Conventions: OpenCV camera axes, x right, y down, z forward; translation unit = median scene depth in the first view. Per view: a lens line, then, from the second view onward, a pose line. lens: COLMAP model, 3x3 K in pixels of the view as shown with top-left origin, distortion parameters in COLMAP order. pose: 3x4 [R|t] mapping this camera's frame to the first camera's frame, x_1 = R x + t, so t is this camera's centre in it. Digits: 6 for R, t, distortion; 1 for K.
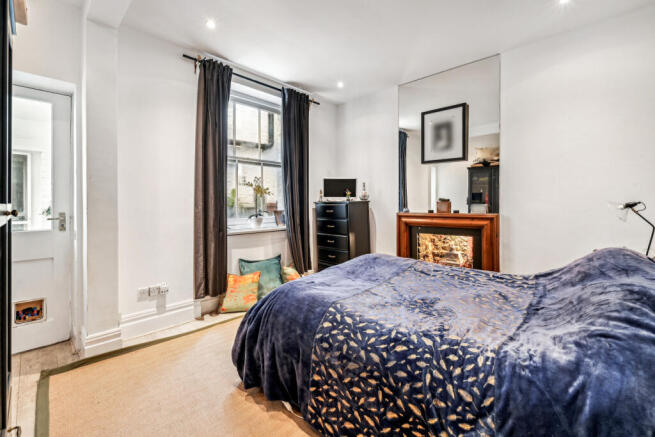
lens RADIAL K [[279.2, 0, 327.4], [0, 279.2, 204.3], [0, 0, 1]] dist [-0.000124, -0.000027]
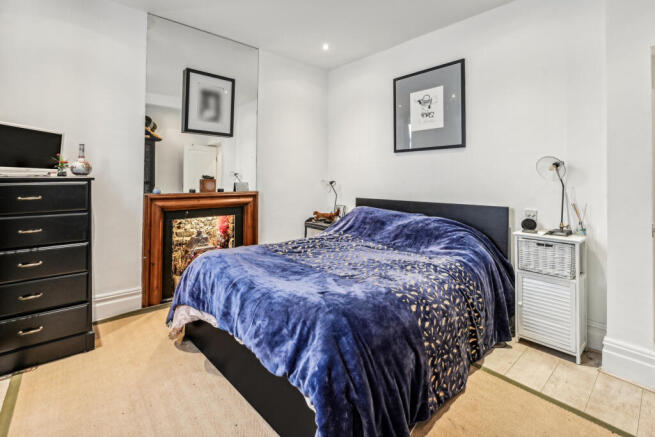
lens RADIAL K [[295.8, 0, 327.3], [0, 295.8, 176.4], [0, 0, 1]] dist [-0.000864, -0.000054]
pose [[0.110396, 0.014976, 0.993775, -0.470758], [-0.000013, 0.999886, -0.015066, -0.004859], [-0.993888, 0.001650, 0.110384, 0.524902]]
